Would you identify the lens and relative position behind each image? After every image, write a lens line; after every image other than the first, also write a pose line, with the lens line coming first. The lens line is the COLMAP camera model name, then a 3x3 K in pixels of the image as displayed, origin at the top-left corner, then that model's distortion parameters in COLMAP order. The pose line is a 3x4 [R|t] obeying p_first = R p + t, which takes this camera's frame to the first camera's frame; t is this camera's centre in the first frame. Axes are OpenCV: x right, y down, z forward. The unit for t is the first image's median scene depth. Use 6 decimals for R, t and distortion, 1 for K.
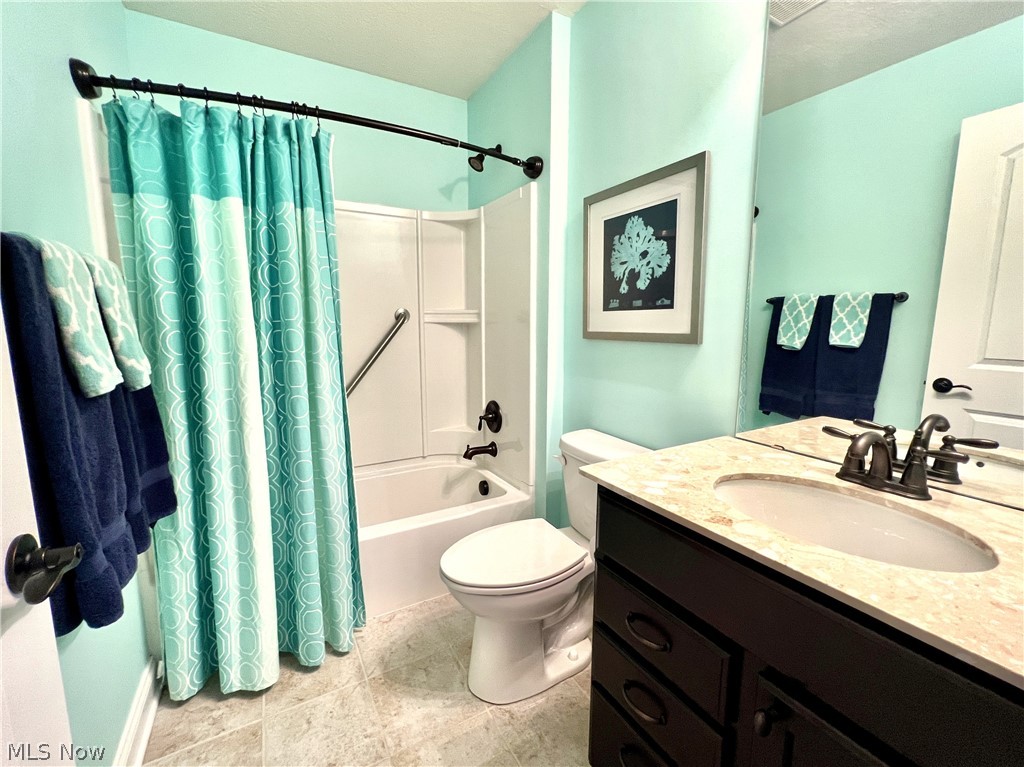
lens RADIAL K [[413.2, 0, 508.5], [0, 413.2, 383.1], [0, 0, 1]] dist [-0.004258, -0.000115]
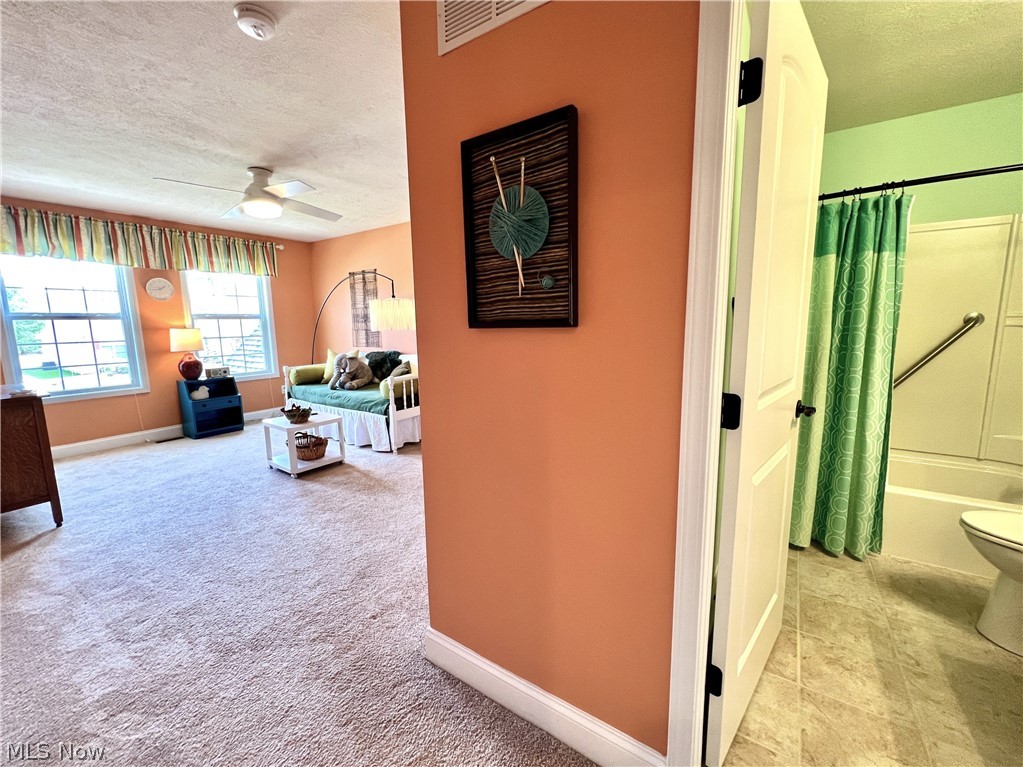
lens RADIAL K [[423.1, 0, 503.9], [0, 423.1, 382.7], [0, 0, 1]] dist [-0.000668, -0.000014]
pose [[0.426695, 0.111134, -0.897542, 0.353091], [-0.119455, 0.990652, 0.065874, 0.110682], [0.896472, 0.079108, 0.435981, -0.859912]]
